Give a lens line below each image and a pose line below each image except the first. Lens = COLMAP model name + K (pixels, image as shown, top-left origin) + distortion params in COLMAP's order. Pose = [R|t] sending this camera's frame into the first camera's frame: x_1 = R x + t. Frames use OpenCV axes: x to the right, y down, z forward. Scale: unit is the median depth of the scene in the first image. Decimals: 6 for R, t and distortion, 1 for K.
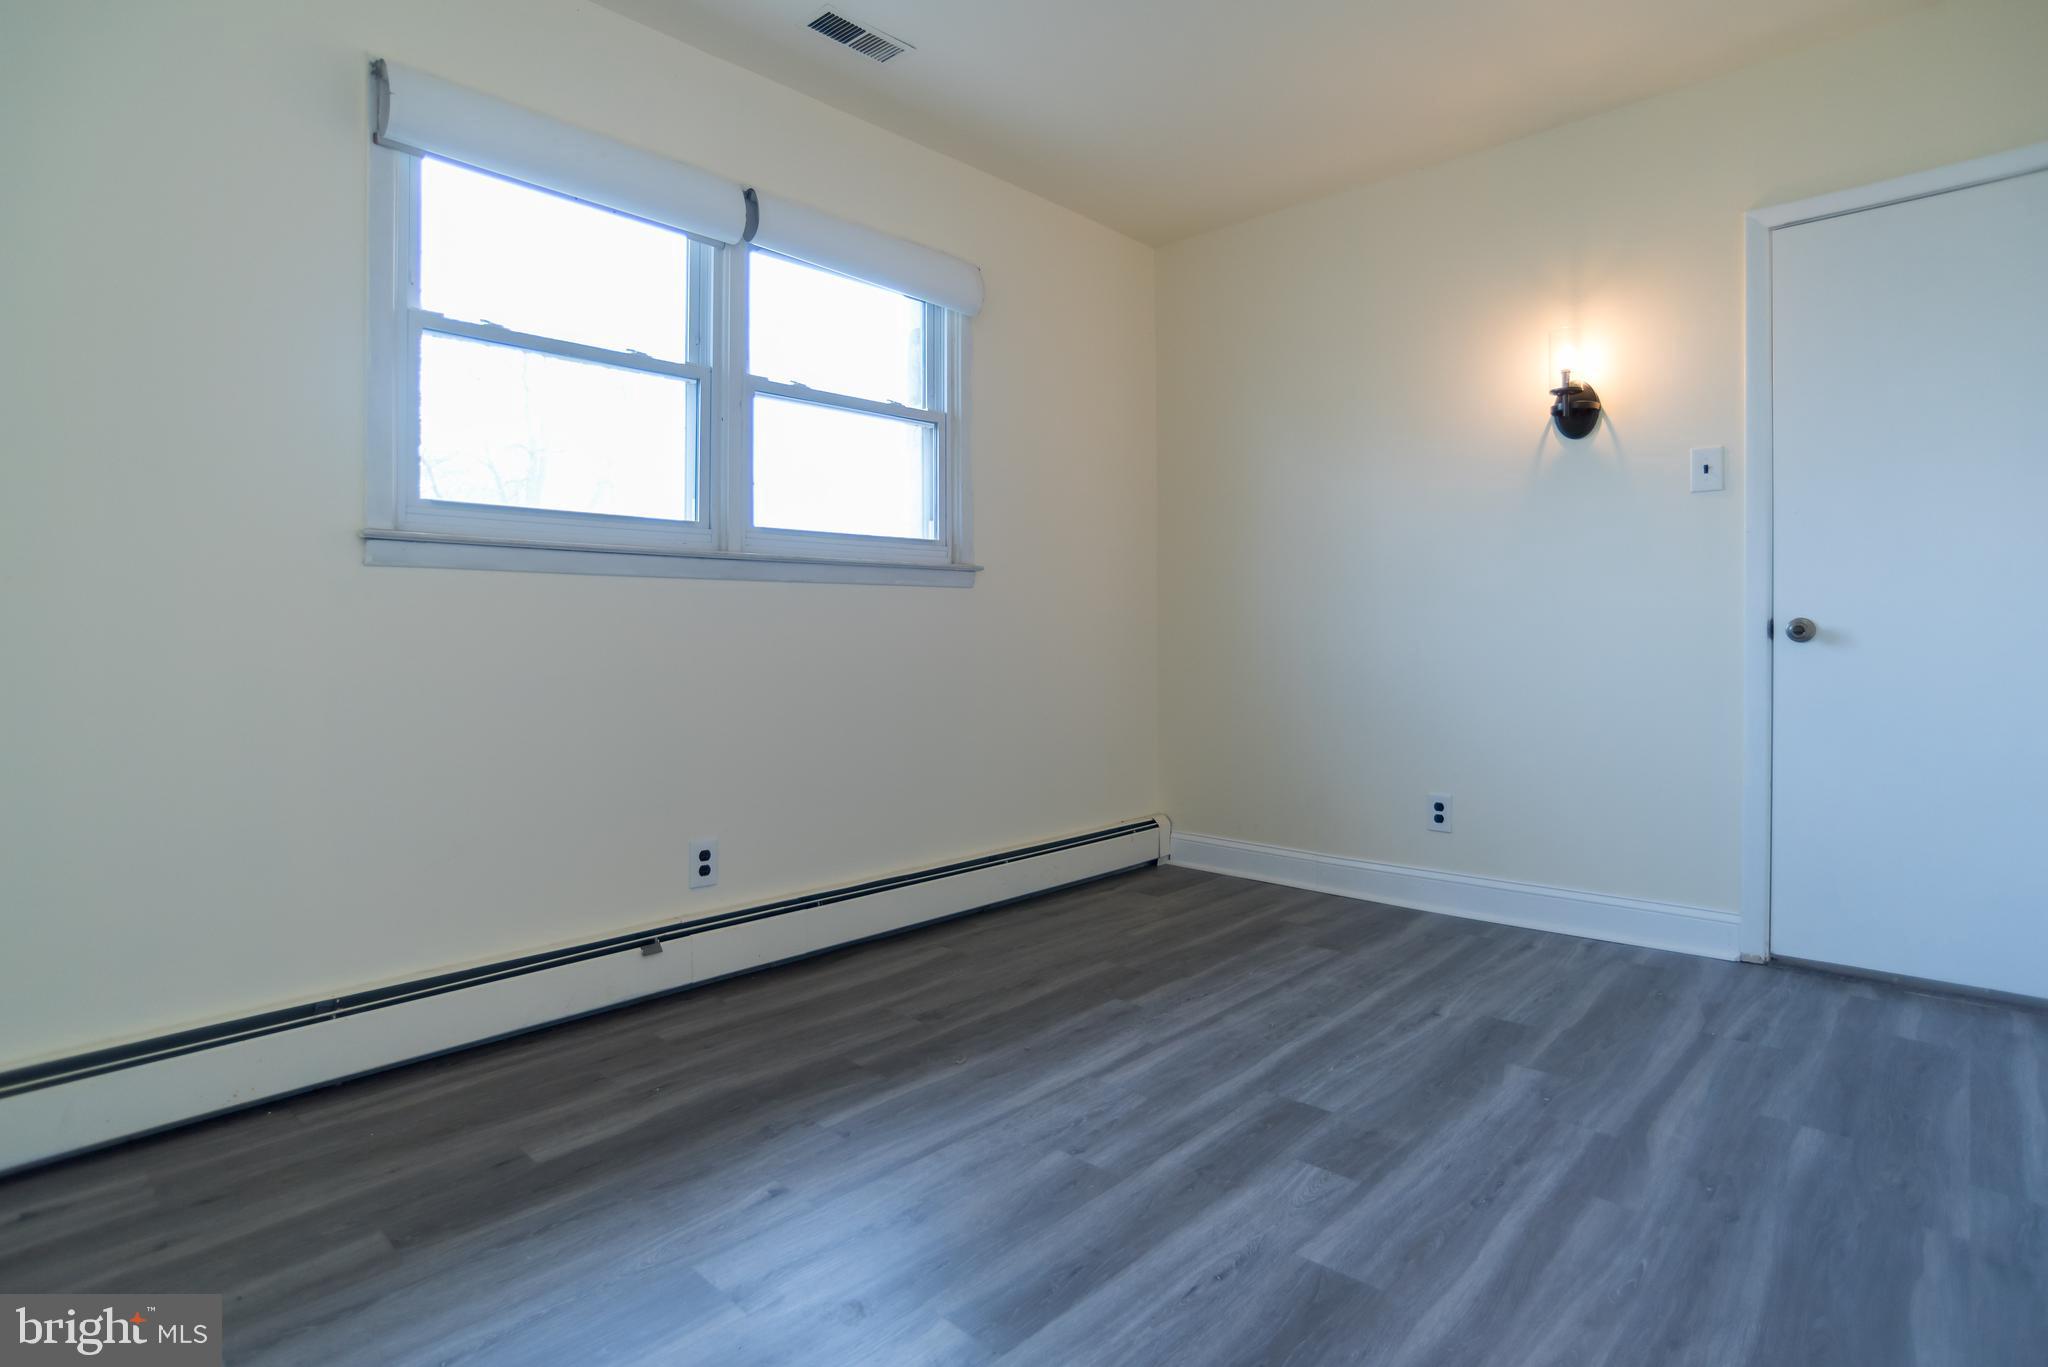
lens RADIAL K [[1060.7, 0, 1025.4], [0, 1060.7, 635.2], [0, 0, 1]] dist [-0.075533, 0.014277]
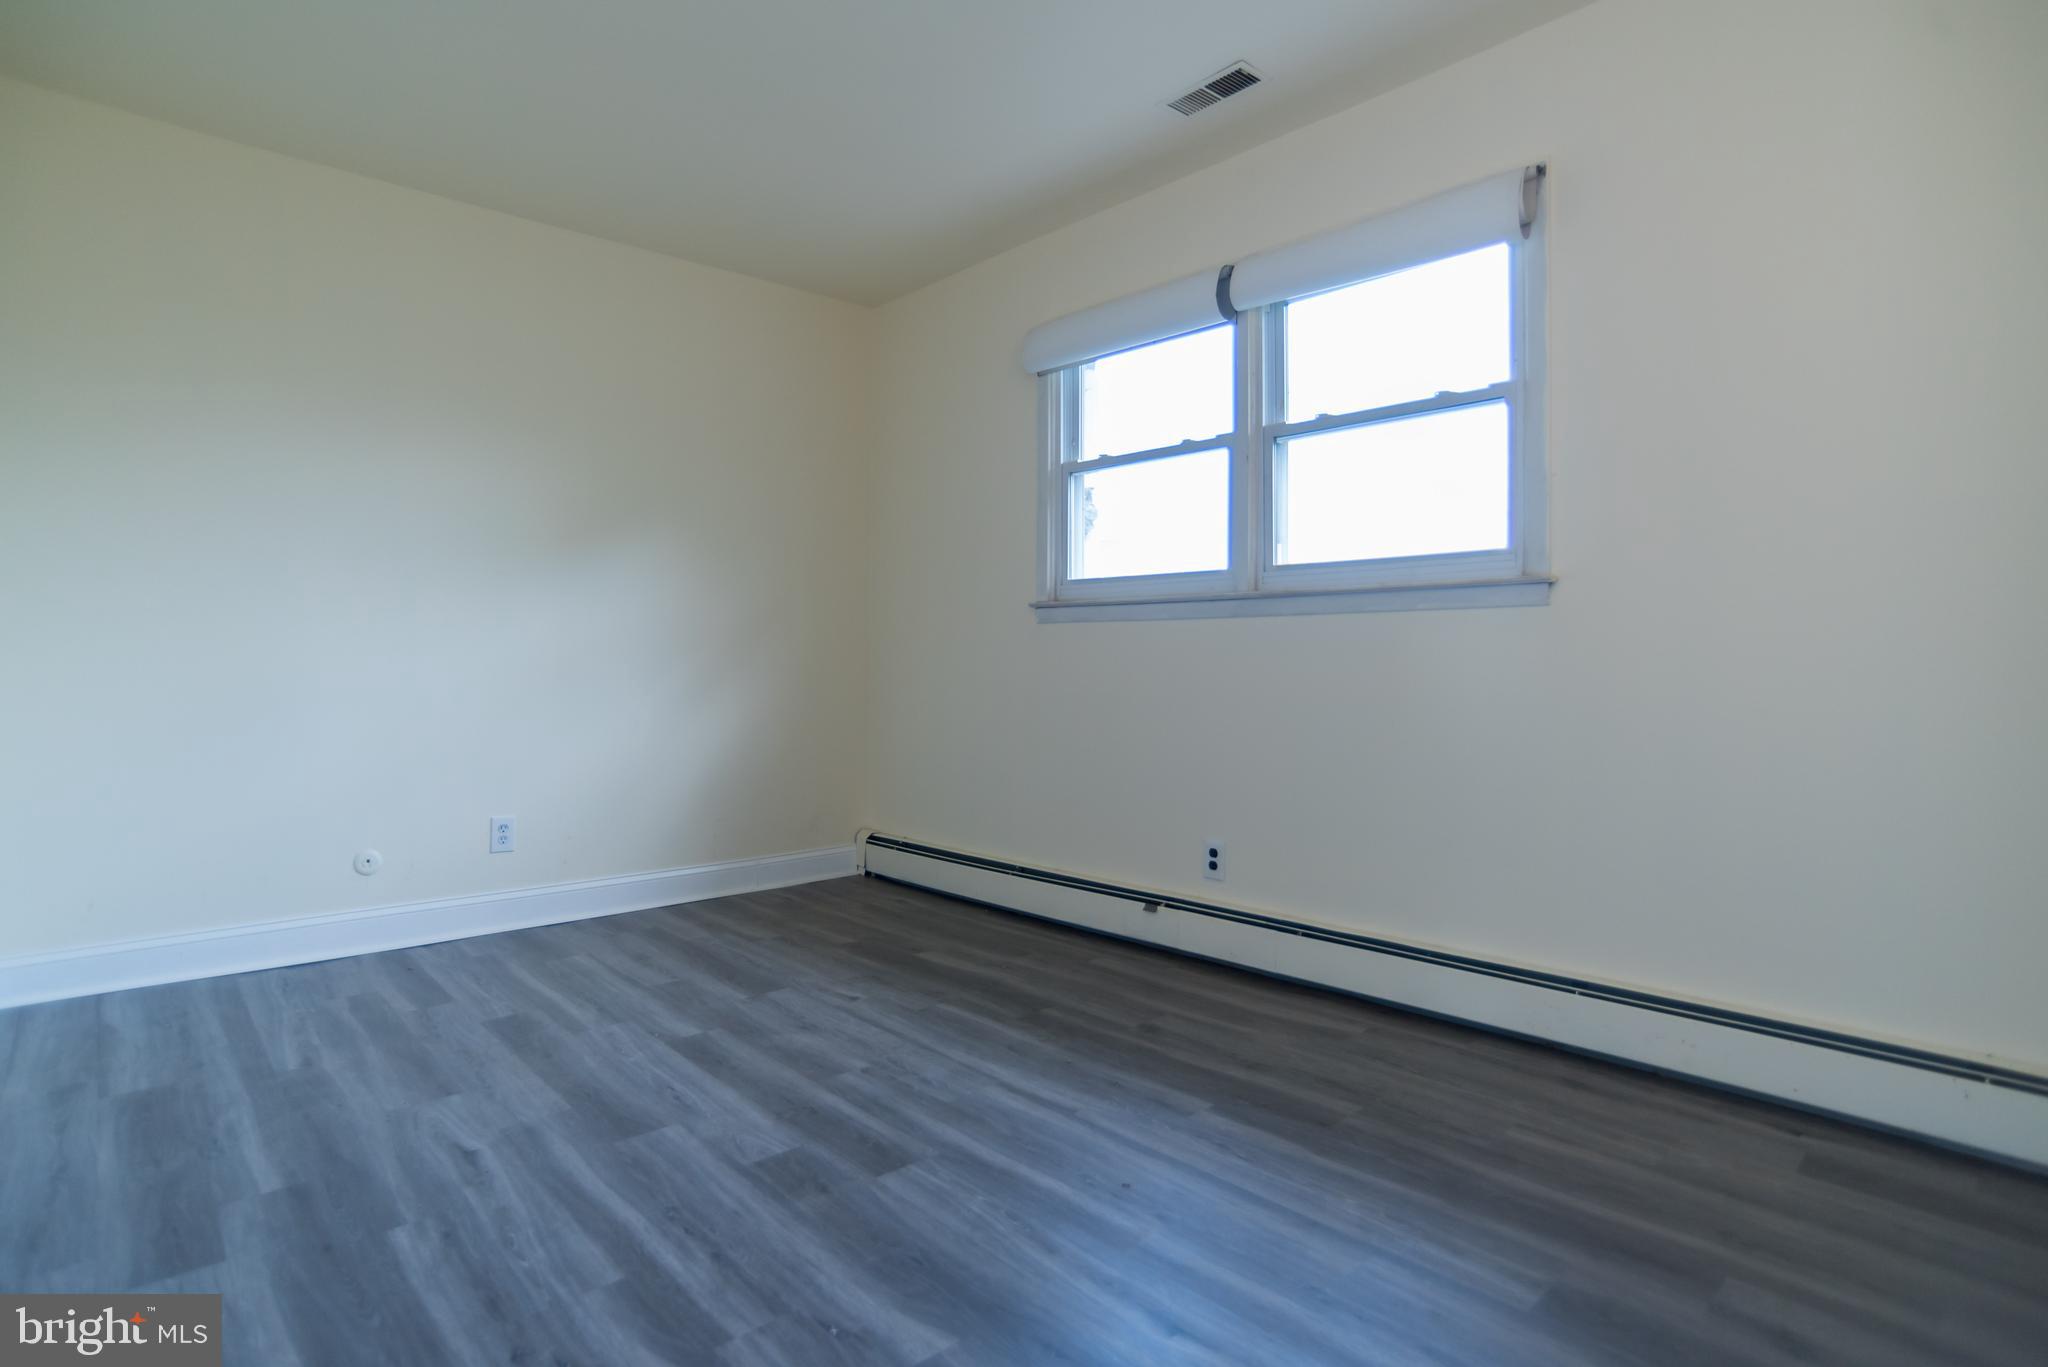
lens RADIAL K [[1064.7, 0, 1024.0], [0, 1064.7, 683.5], [0, 0, 1]] dist [-0.074602, 0.001029]
pose [[-0.092834, 0.026584, -0.995327, 1.153876], [0.000631, 0.999645, 0.026641, -0.016572], [0.995681, 0.001846, -0.092817, 1.153921]]
